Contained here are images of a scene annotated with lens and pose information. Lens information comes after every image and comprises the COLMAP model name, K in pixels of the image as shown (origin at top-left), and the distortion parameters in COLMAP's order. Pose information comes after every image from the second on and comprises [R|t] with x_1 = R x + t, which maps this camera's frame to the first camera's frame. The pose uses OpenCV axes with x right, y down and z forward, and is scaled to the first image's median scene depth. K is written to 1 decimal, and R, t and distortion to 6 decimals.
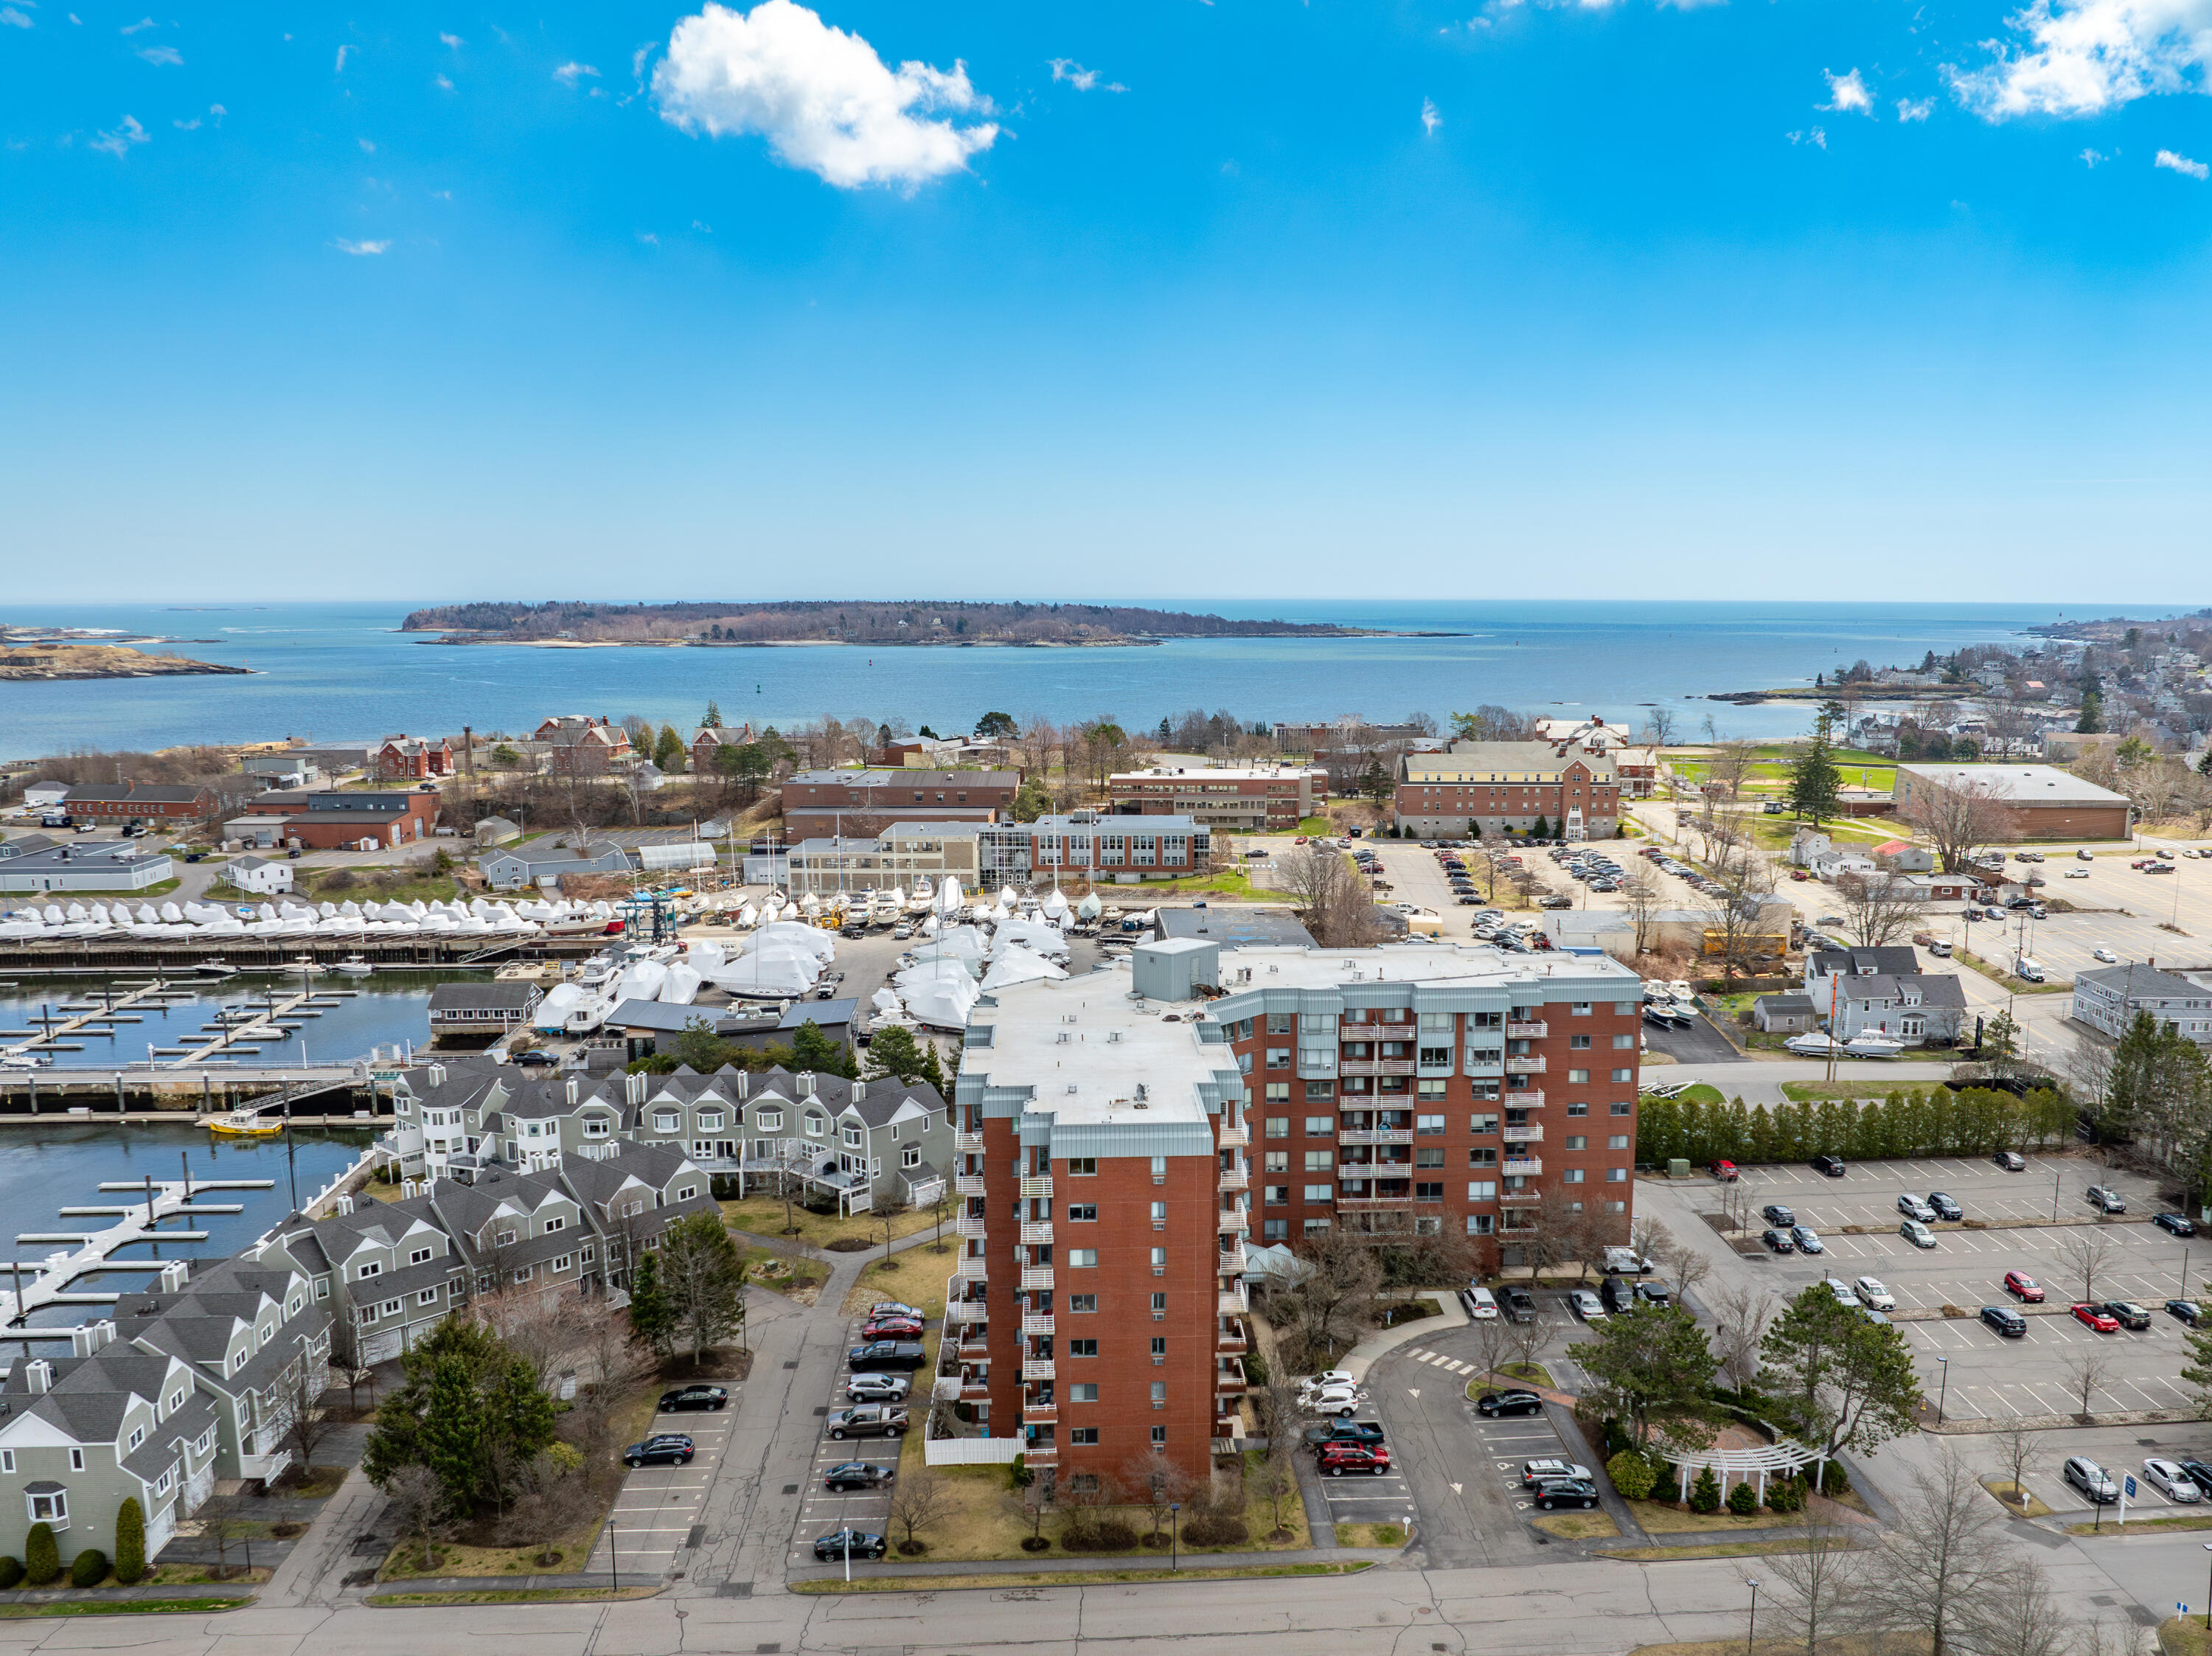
lens RADIAL K [[1806.1, 0, 1176.2], [0, 1806.1, 925.6], [0, 0, 1]] dist [-0.031355, -0.002561]
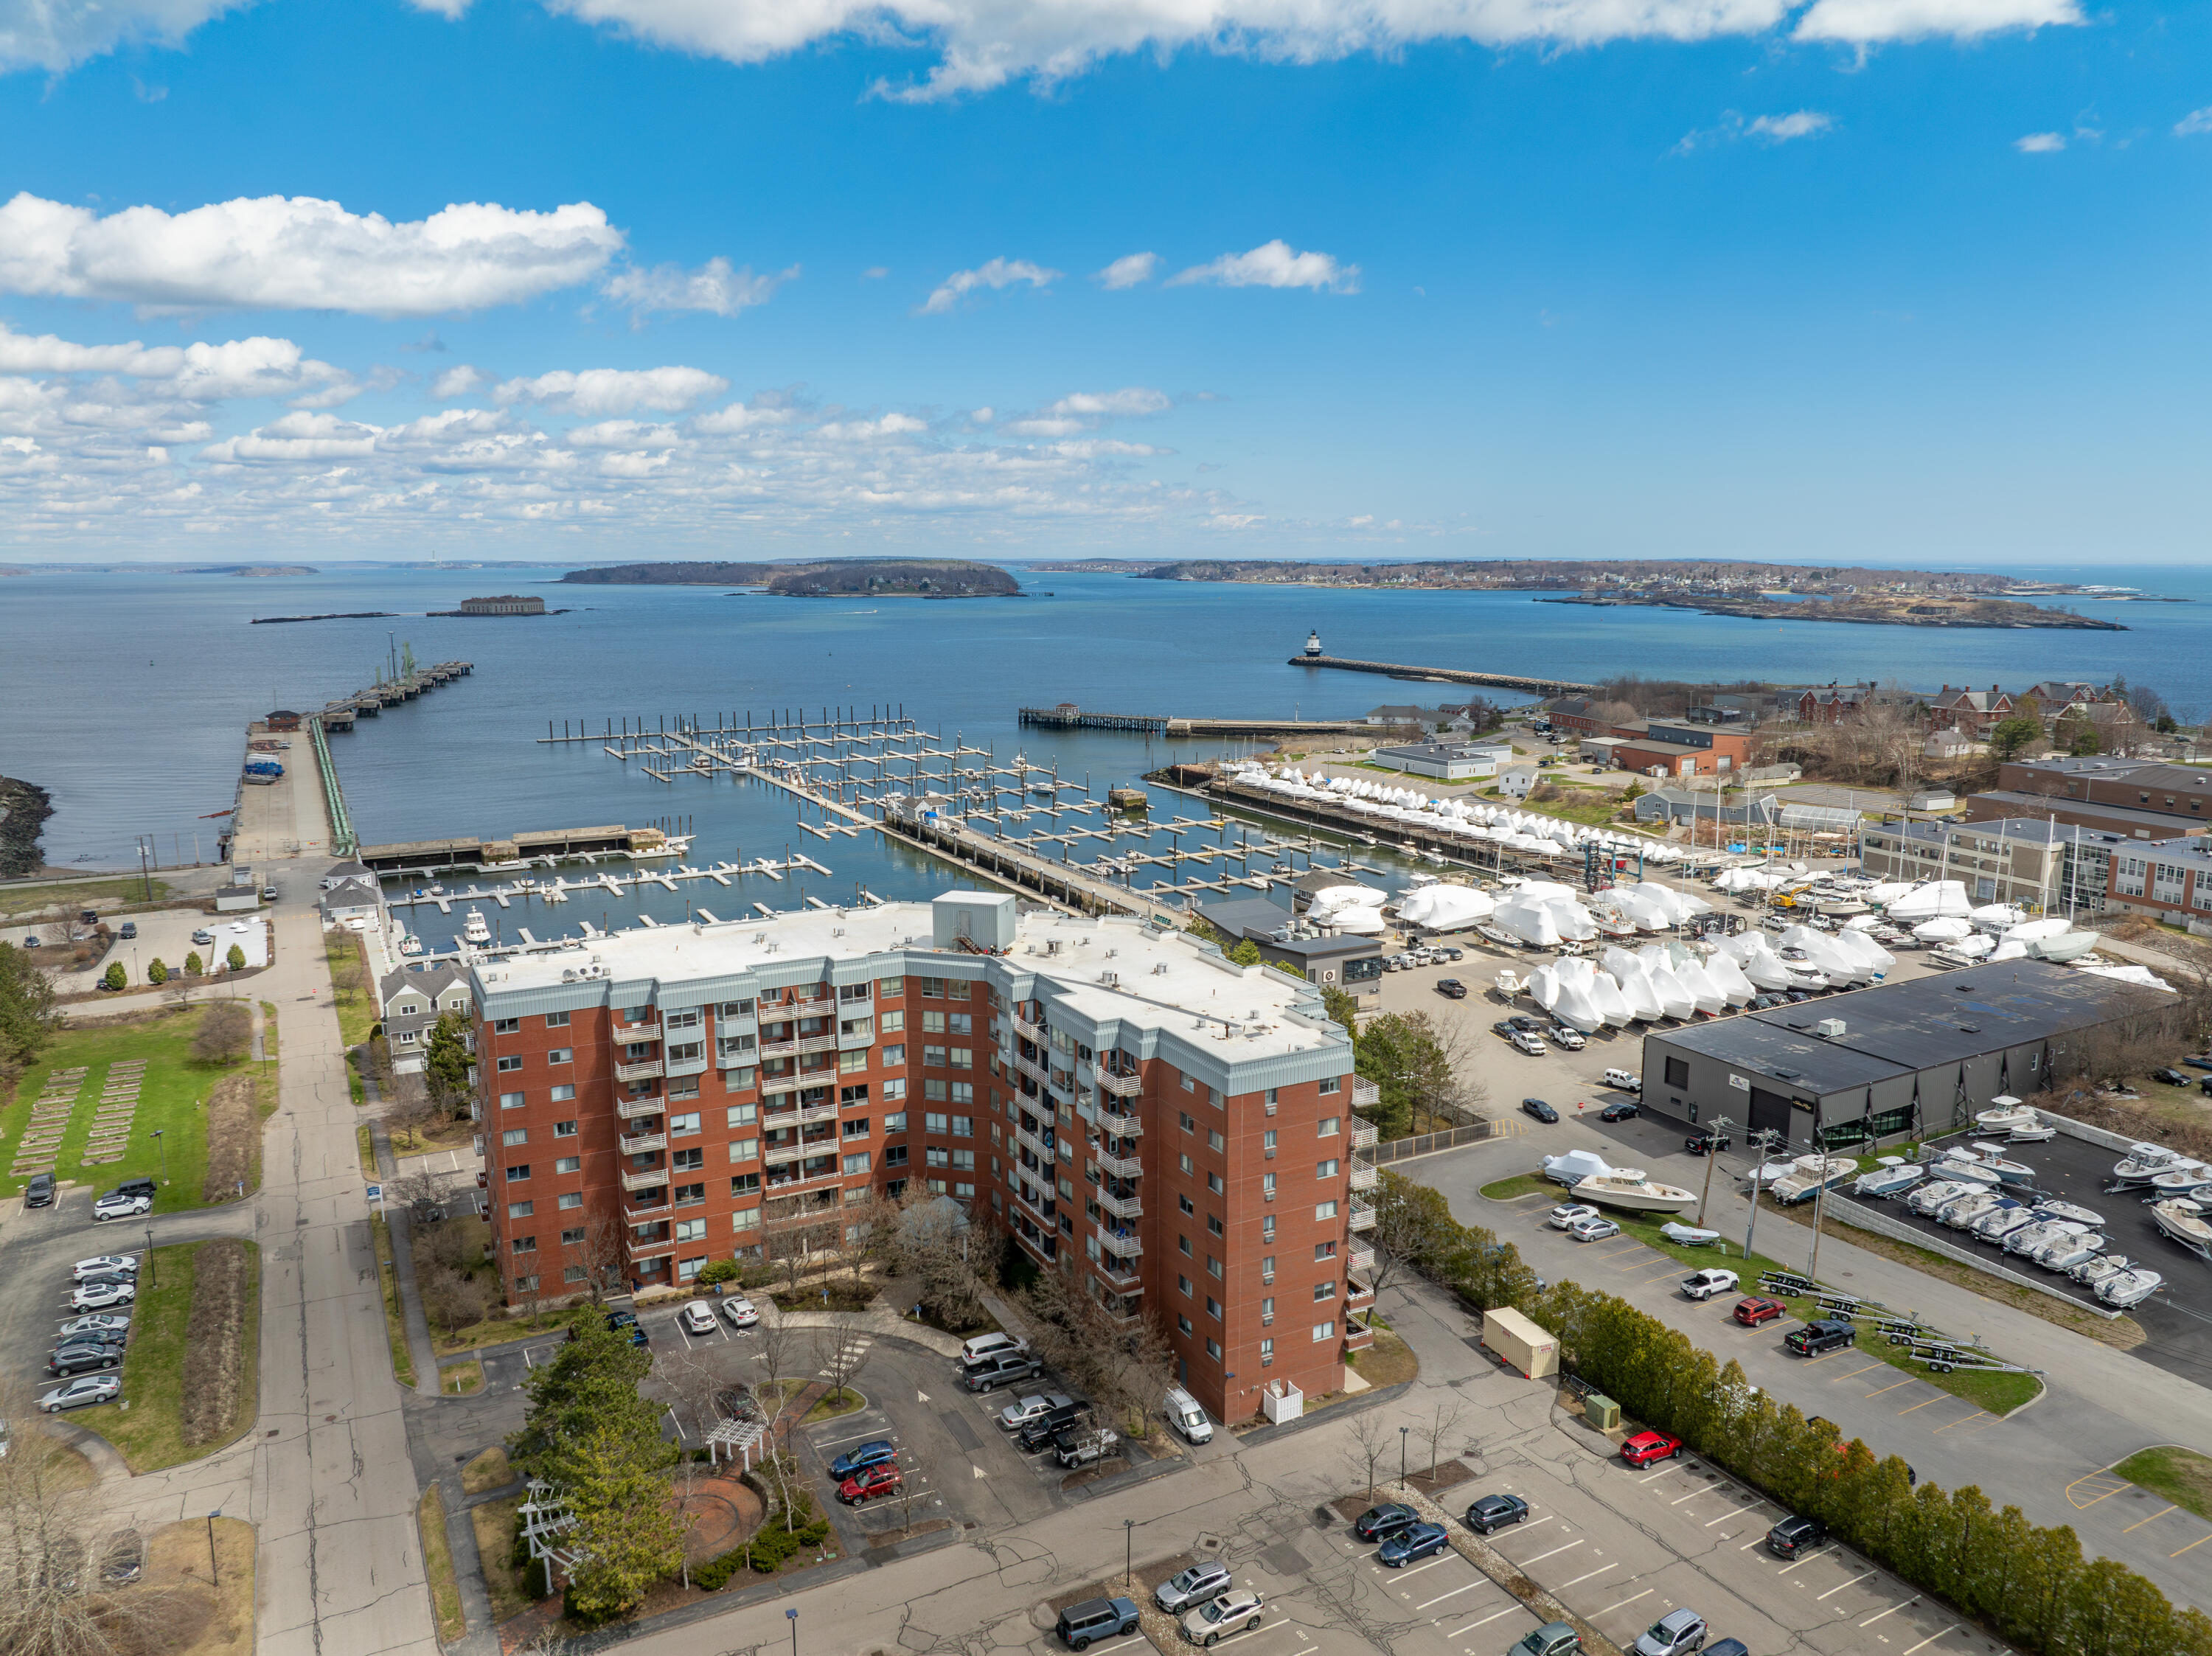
lens RADIAL K [[1554.1, 0, 1112.7], [0, 1554.1, 819.6], [0, 0, 1]] dist [-0.031848, -0.002170]
pose [[0.412155, 0.151760, -0.898386, 0.688758], [-0.163679, 0.982322, 0.090847, -0.105902], [0.896291, 0.109604, 0.429709, 0.565822]]
